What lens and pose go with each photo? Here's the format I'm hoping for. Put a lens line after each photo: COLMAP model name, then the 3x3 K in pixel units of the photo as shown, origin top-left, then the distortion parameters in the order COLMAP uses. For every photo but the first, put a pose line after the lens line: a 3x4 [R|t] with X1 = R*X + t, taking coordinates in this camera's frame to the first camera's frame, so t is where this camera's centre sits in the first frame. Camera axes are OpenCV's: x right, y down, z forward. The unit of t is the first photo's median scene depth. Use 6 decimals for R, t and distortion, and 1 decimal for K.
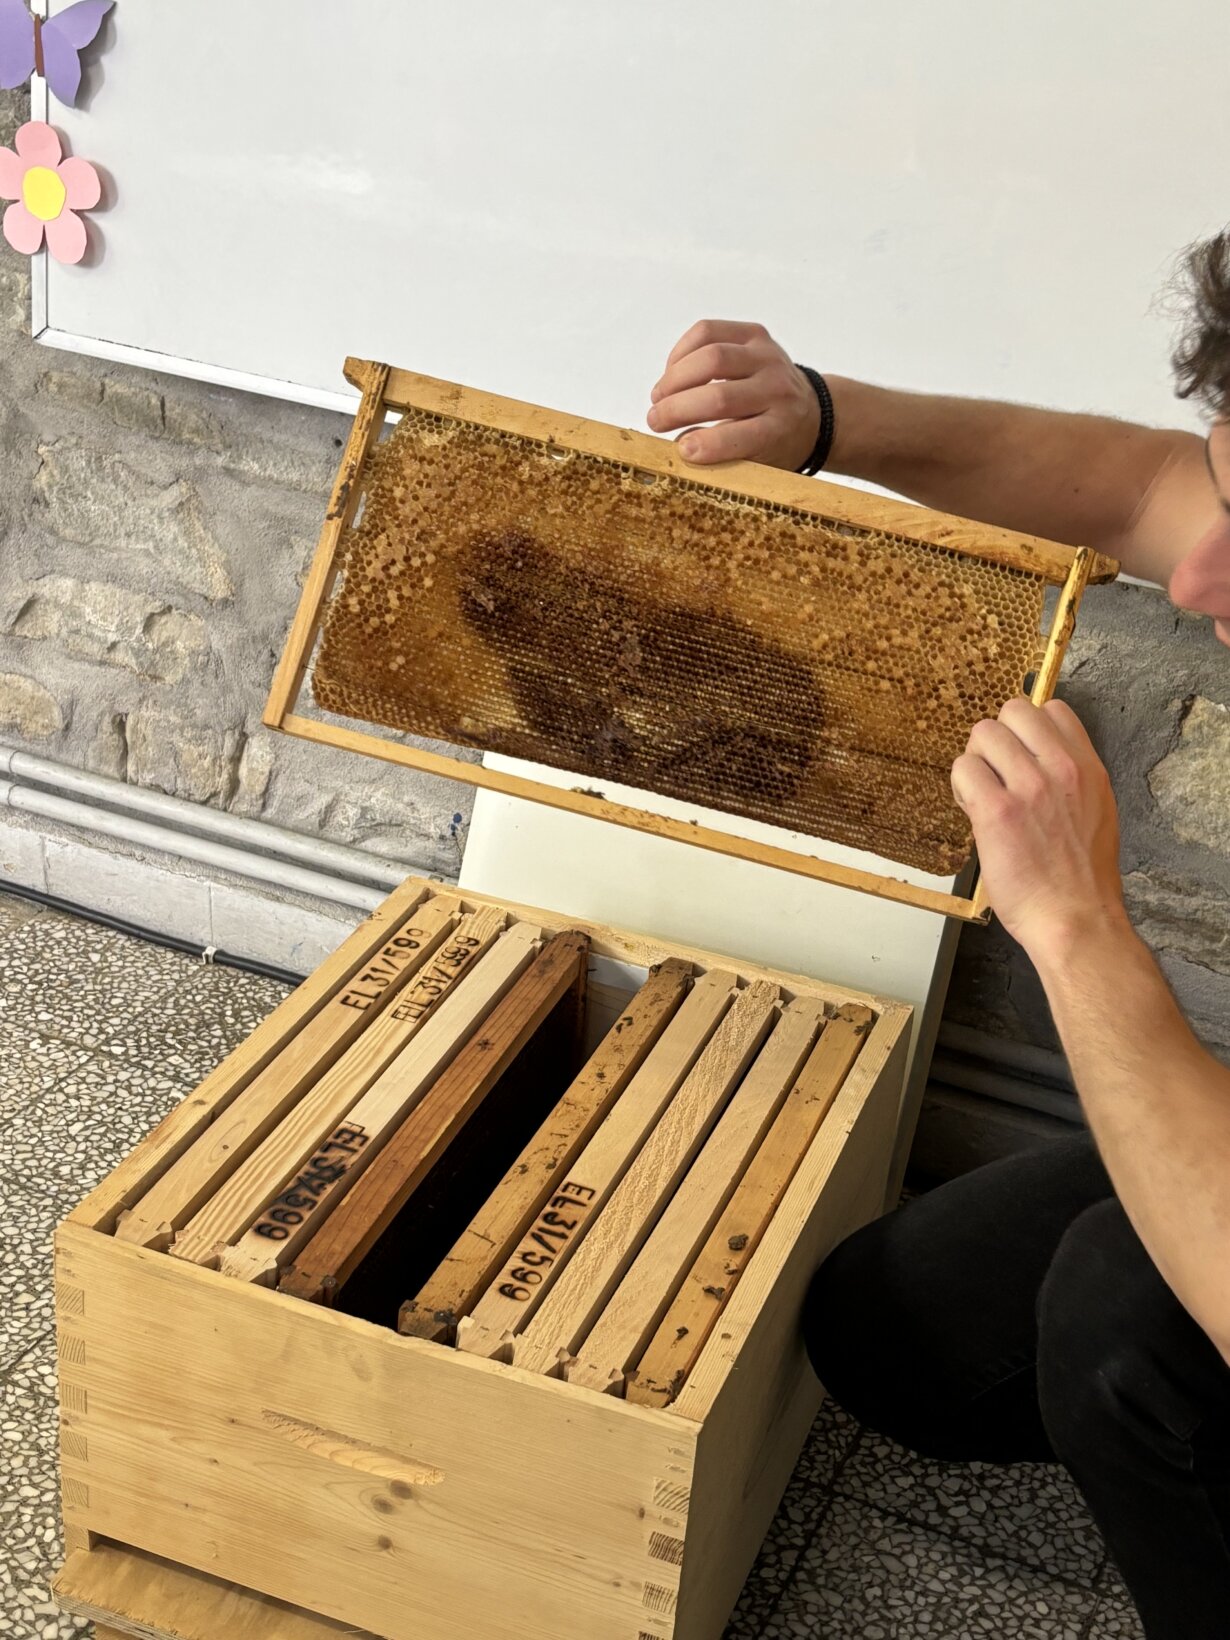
lens RADIAL K [[2261.1, 0, 612.0], [0, 2261.1, 818.9], [0, 0, 1]] dist [0.022063, 0.000000]
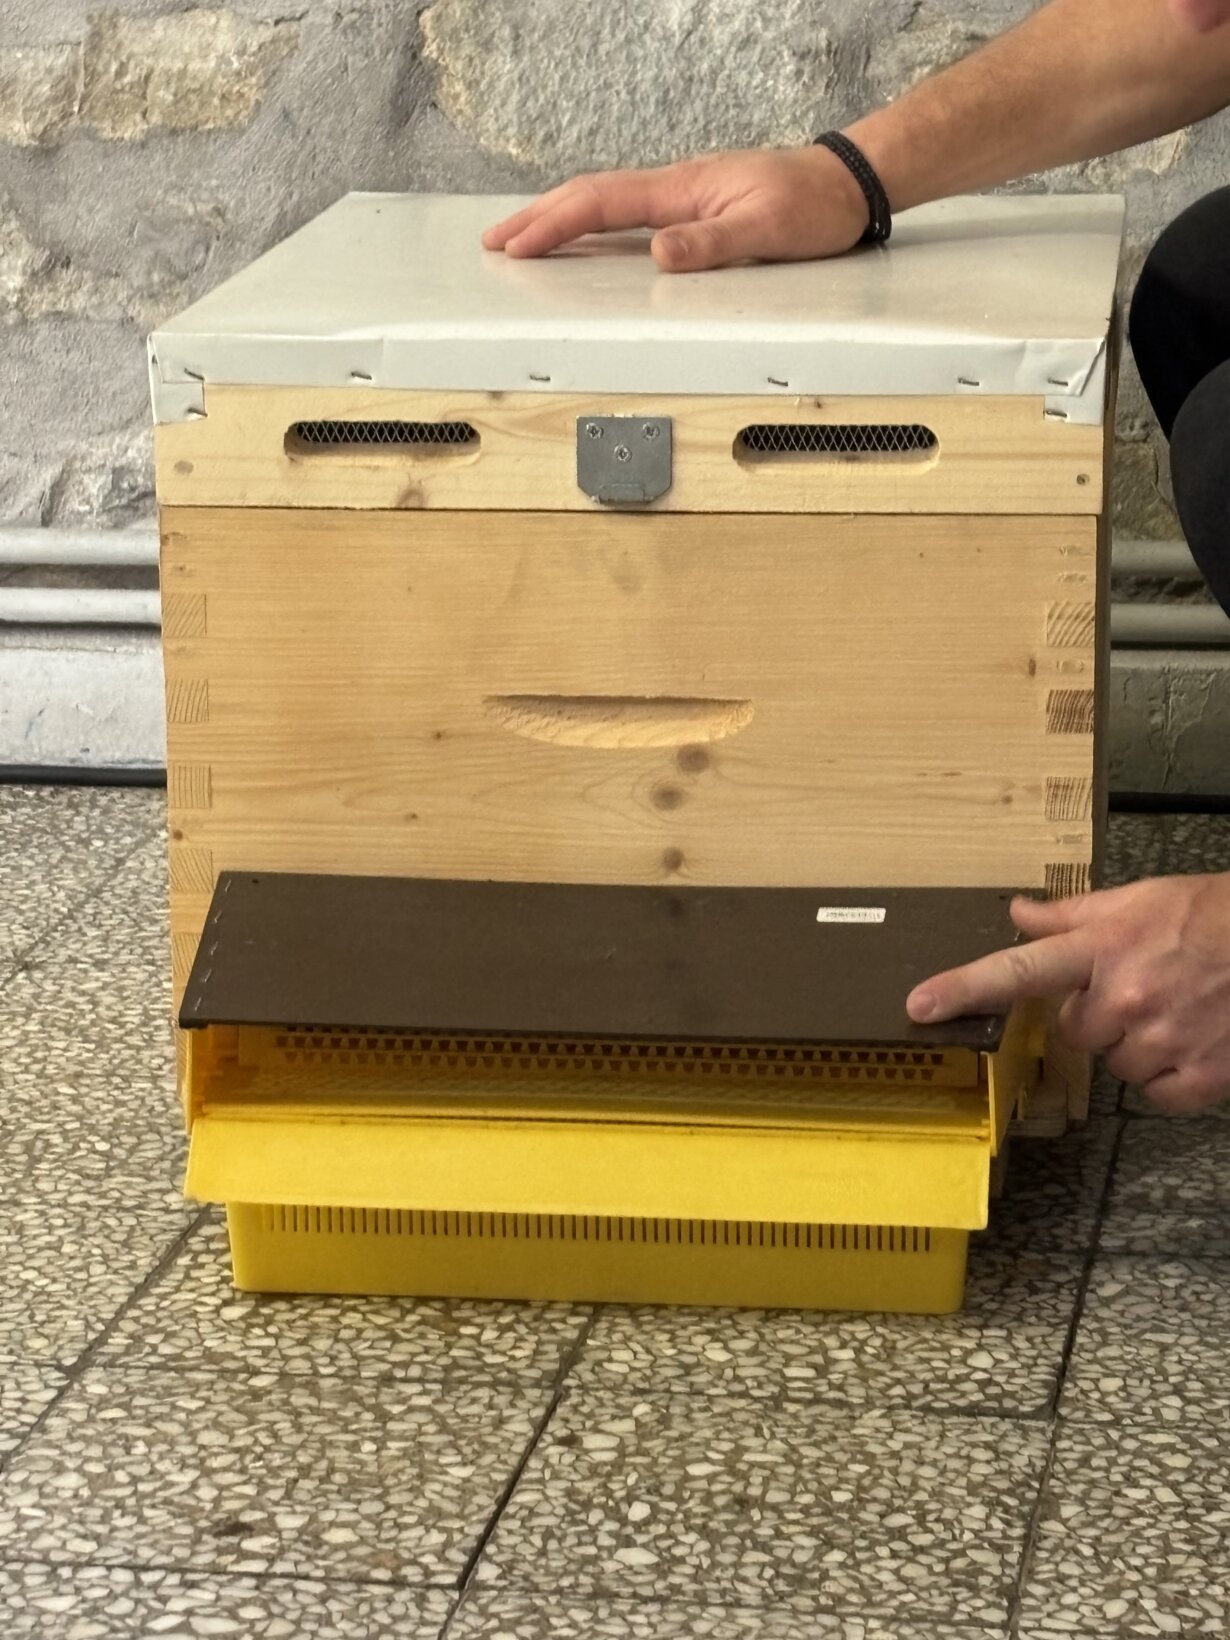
lens RADIAL K [[4864.0, 0, 615.8], [0, 4864.0, 820.0], [0, 0, 1]] dist [-0.086977, 0.000000]
pose [[0.965443, -0.146560, 0.215500, -0.458600], [0.187949, 0.964378, -0.186146, 0.600837], [-0.180542, 0.220216, 0.958598, -0.511607]]
